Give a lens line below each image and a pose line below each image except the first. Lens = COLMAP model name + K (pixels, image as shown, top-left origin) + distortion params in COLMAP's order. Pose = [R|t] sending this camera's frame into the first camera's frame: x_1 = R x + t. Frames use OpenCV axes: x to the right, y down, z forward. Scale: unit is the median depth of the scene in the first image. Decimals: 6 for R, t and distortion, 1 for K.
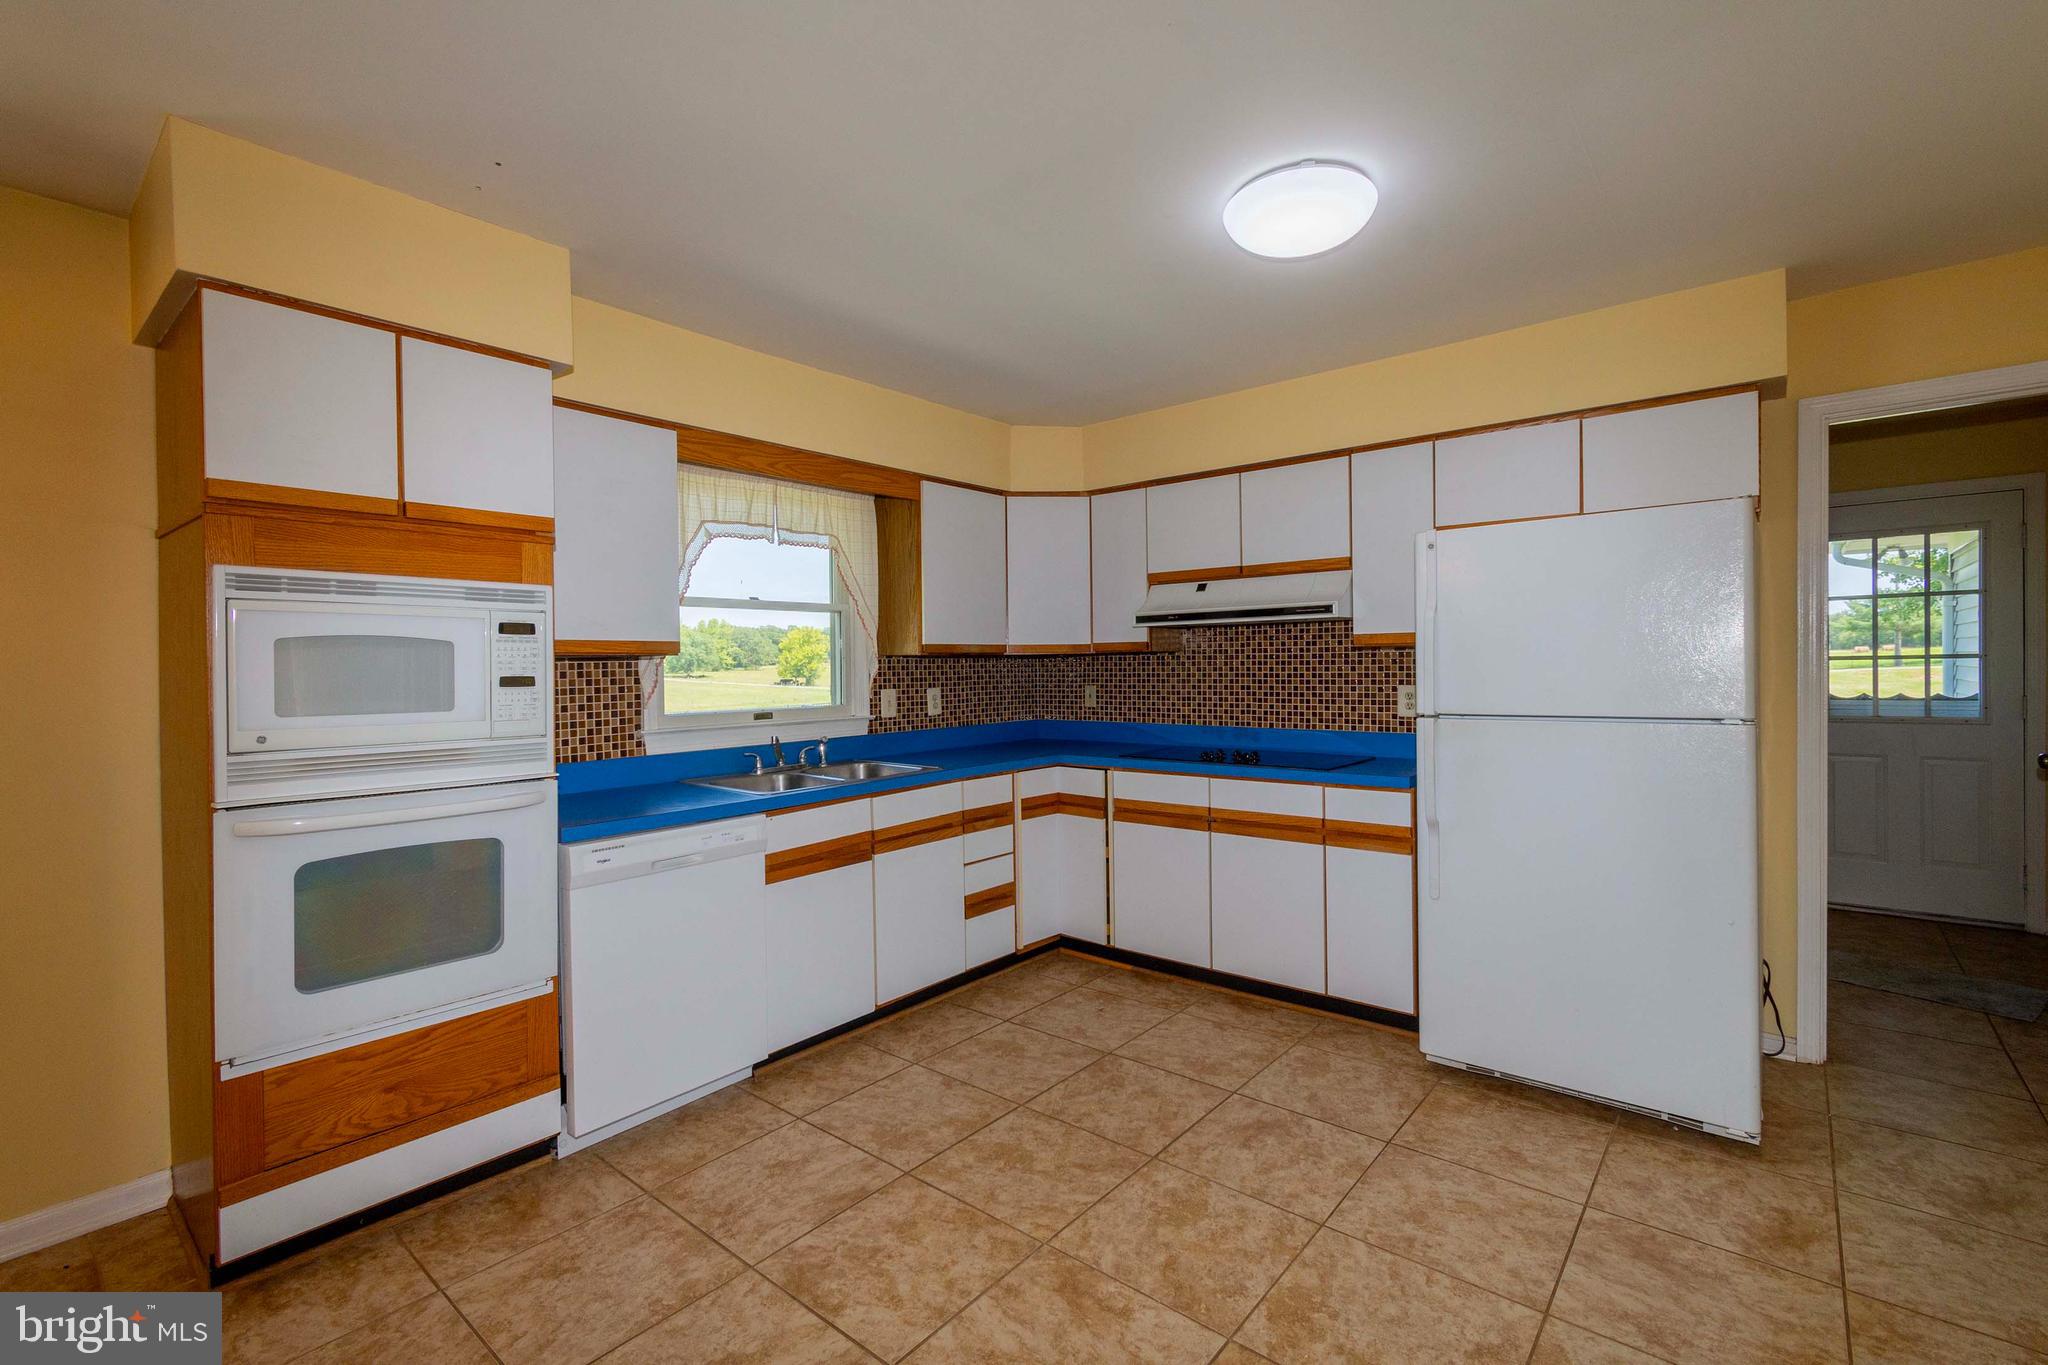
lens RADIAL K [[911.2, 0, 1026.4], [0, 911.2, 673.2], [0, 0, 1]] dist [0.003957, -0.000891]
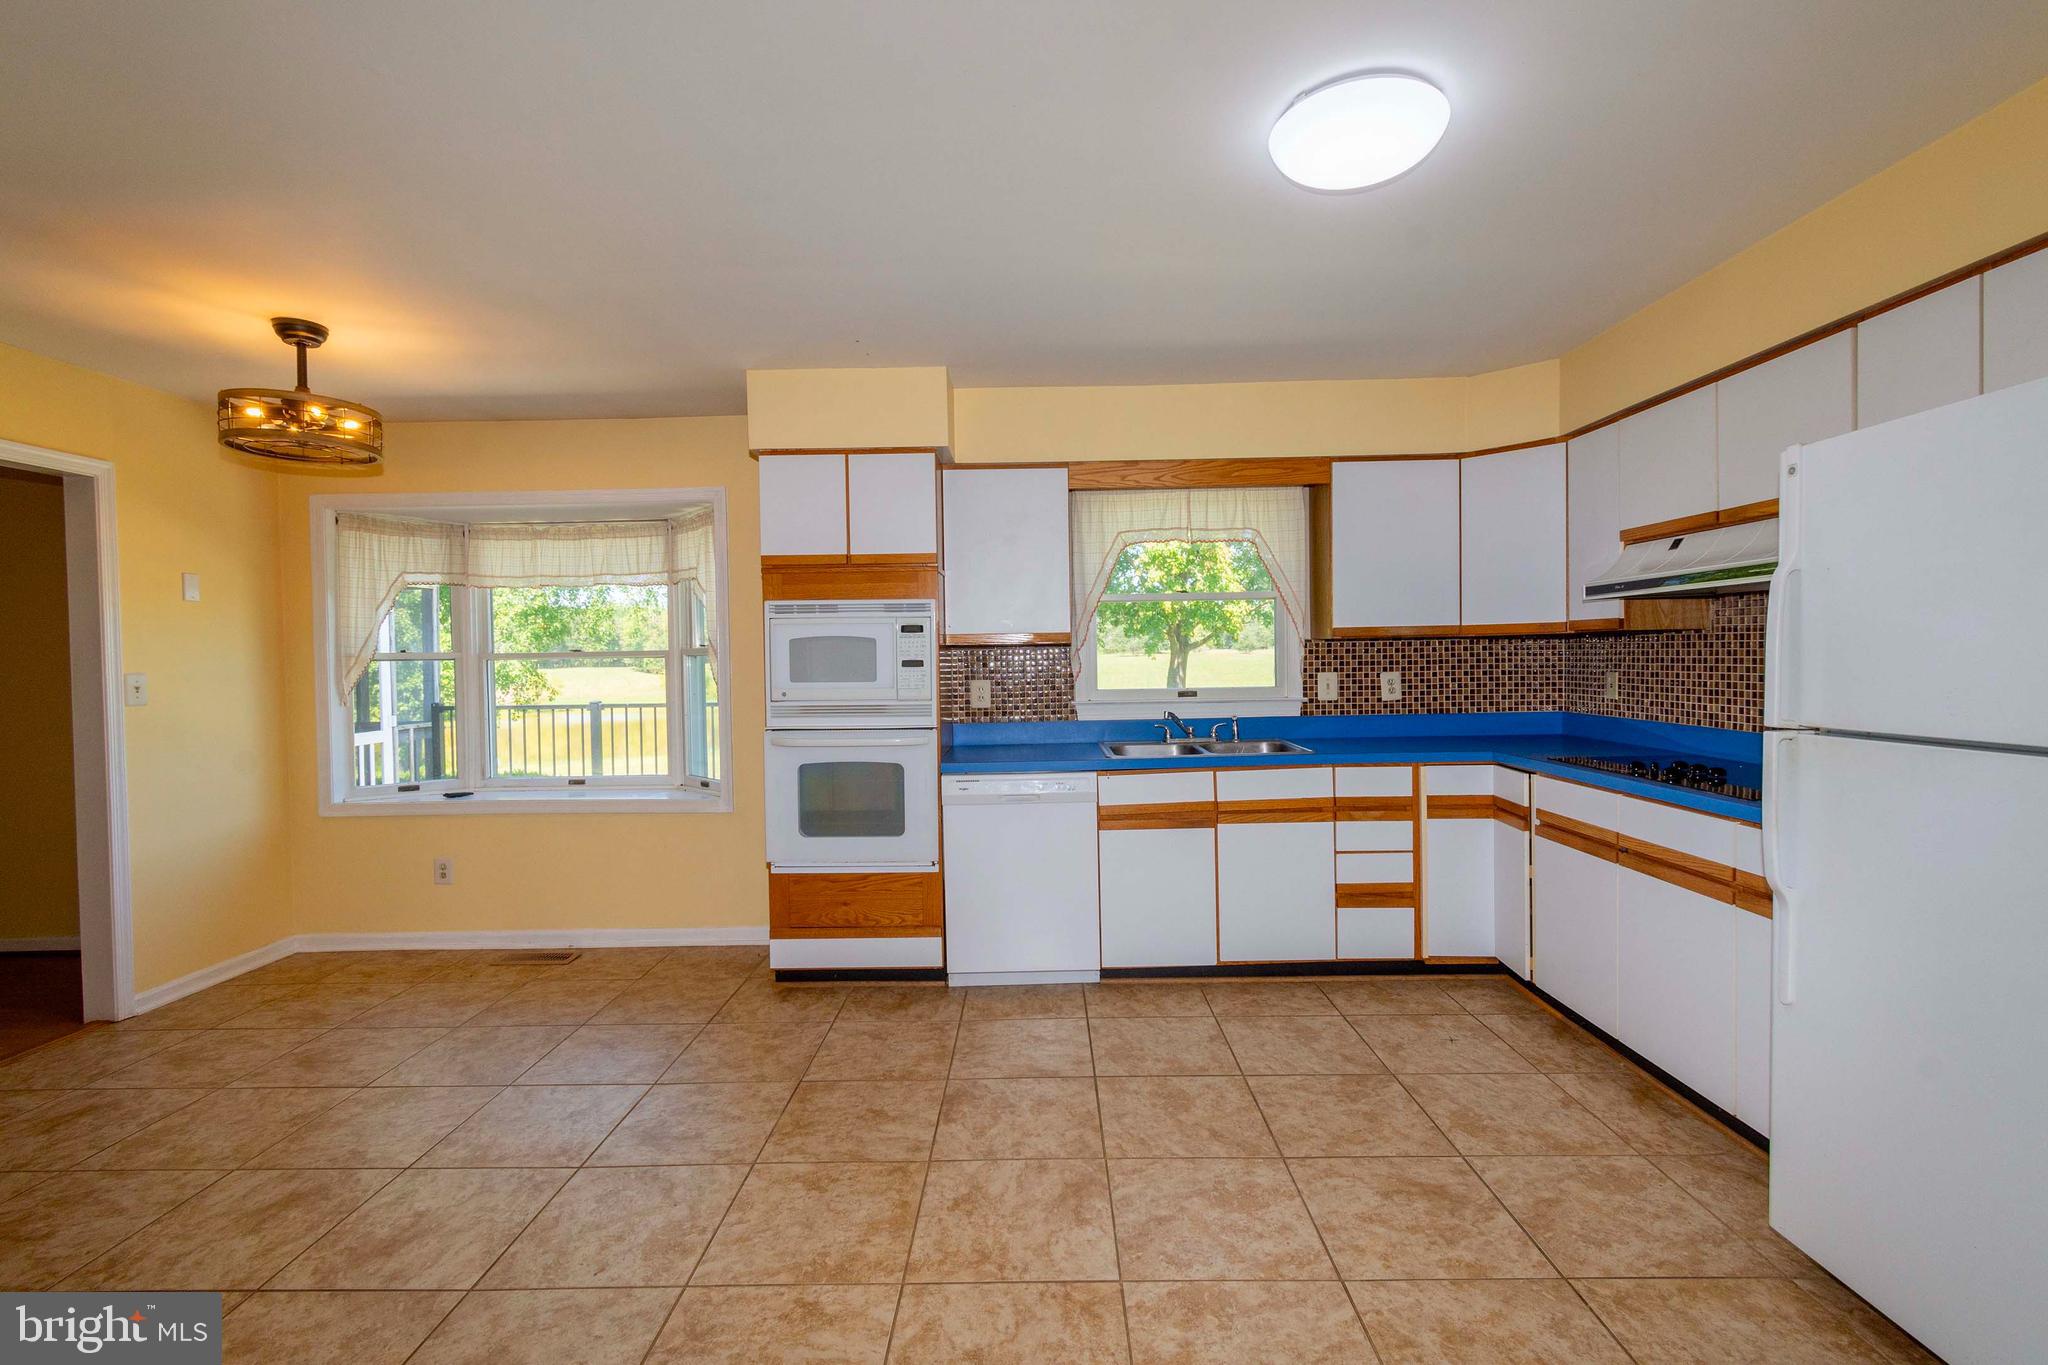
lens RADIAL K [[911.2, 0, 1019.5], [0, 911.2, 672.3], [0, 0, 1]] dist [0.003957, -0.000891]
pose [[0.624474, 0.018126, -0.780835, 0.588615], [0.001257, 0.999706, 0.024212, -0.010349], [0.781045, -0.016101, 0.624267, 0.146467]]
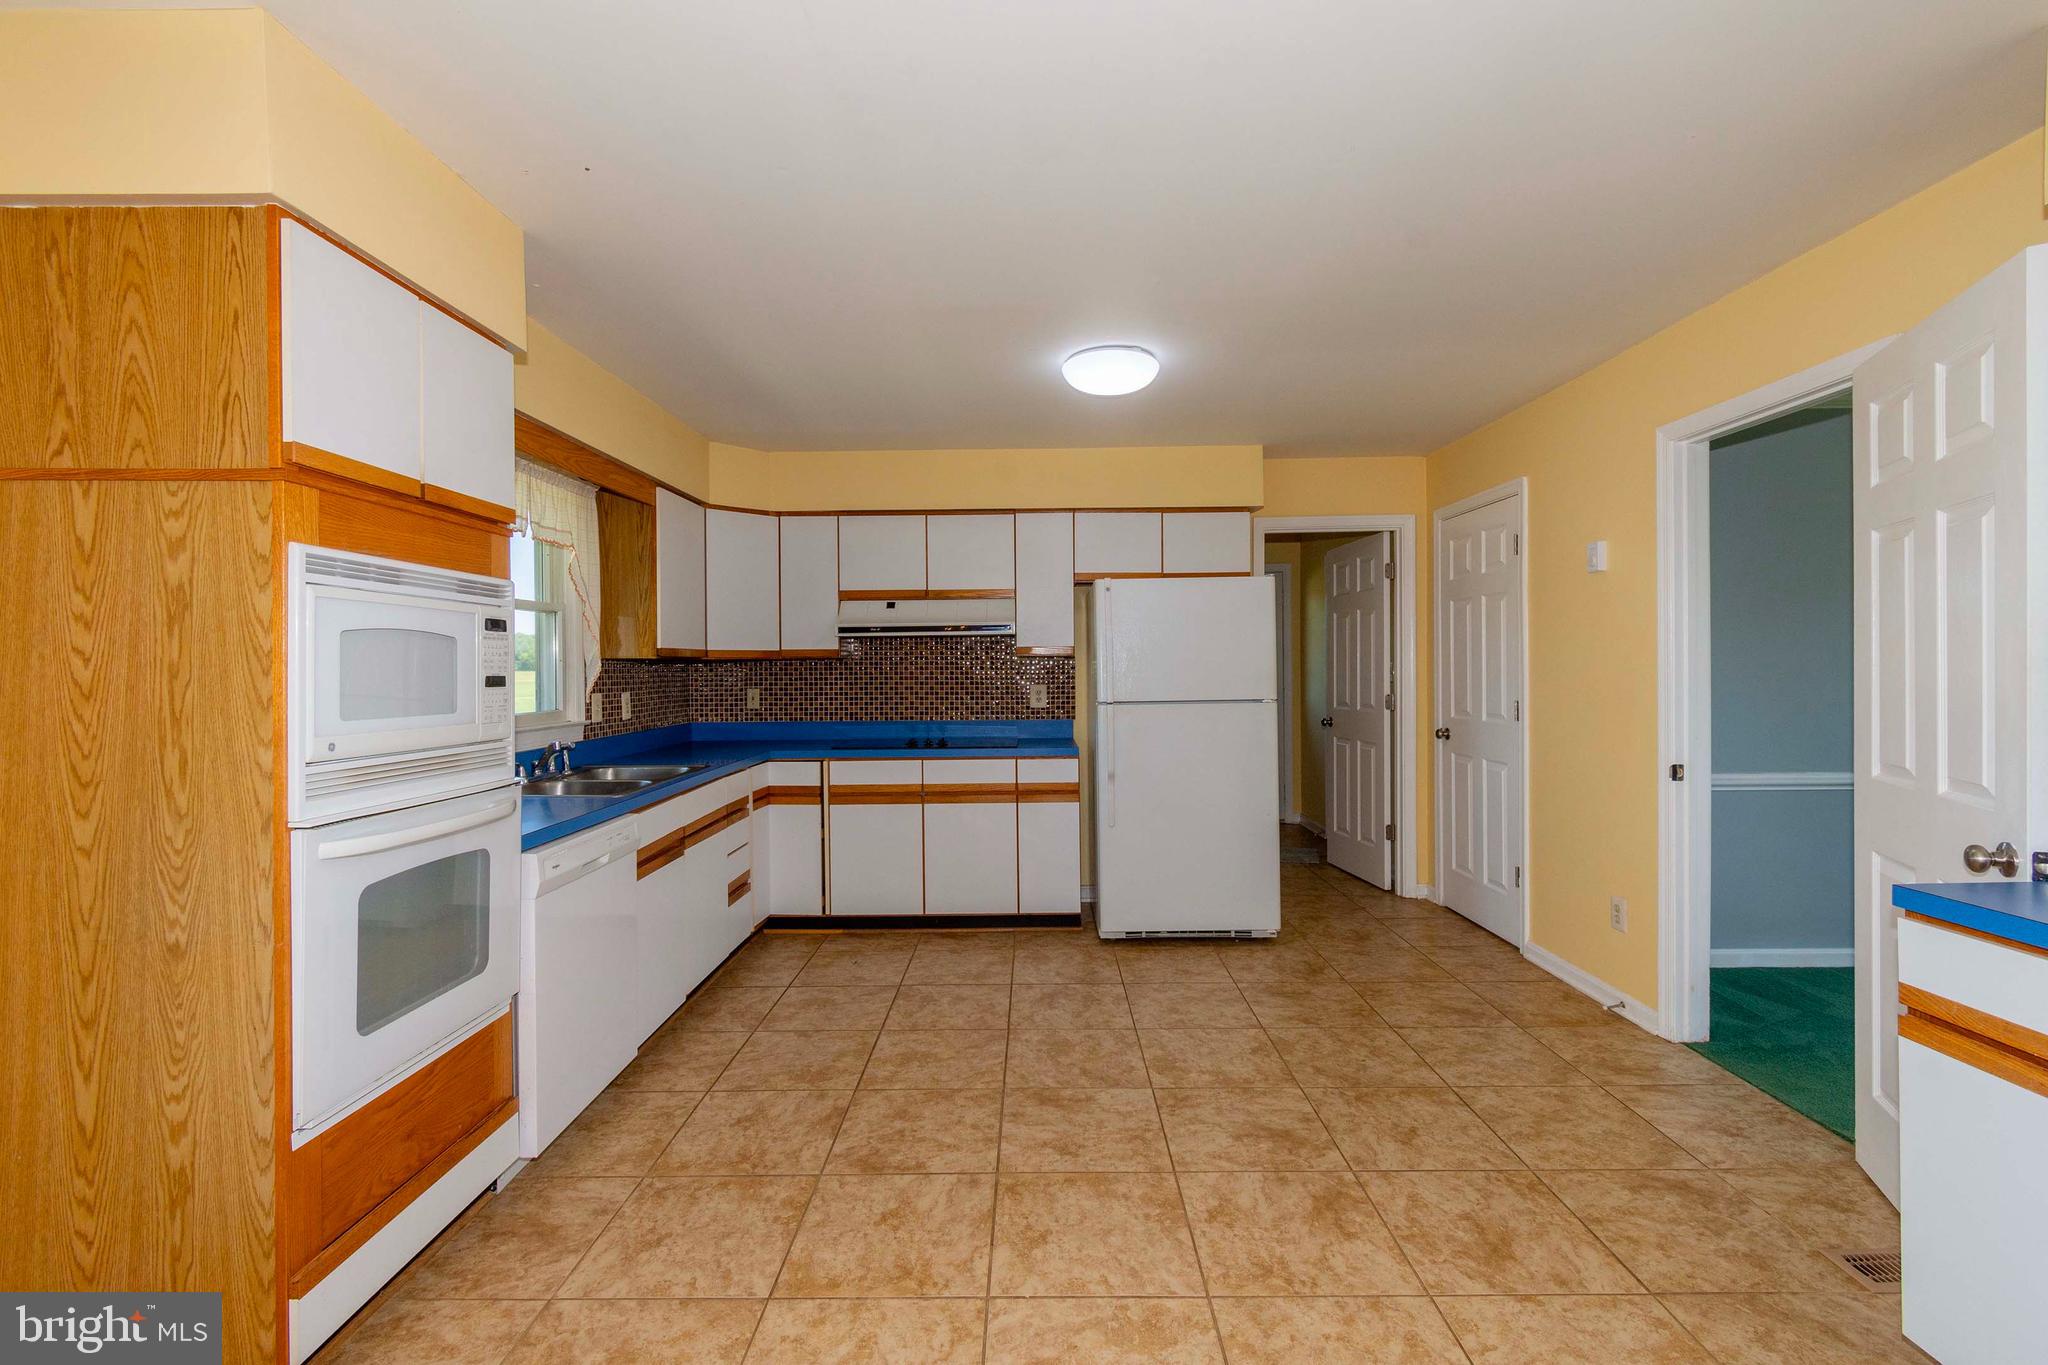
lens RADIAL K [[911.2, 0, 1032.5], [0, 911.2, 672.2], [0, 0, 1]] dist [0.003957, -0.000891]
pose [[0.768734, 0.002081, 0.639565, -0.578634], [0.004792, 0.999948, -0.009014, 0.008452], [-0.639550, 0.009994, 0.768684, -0.061202]]
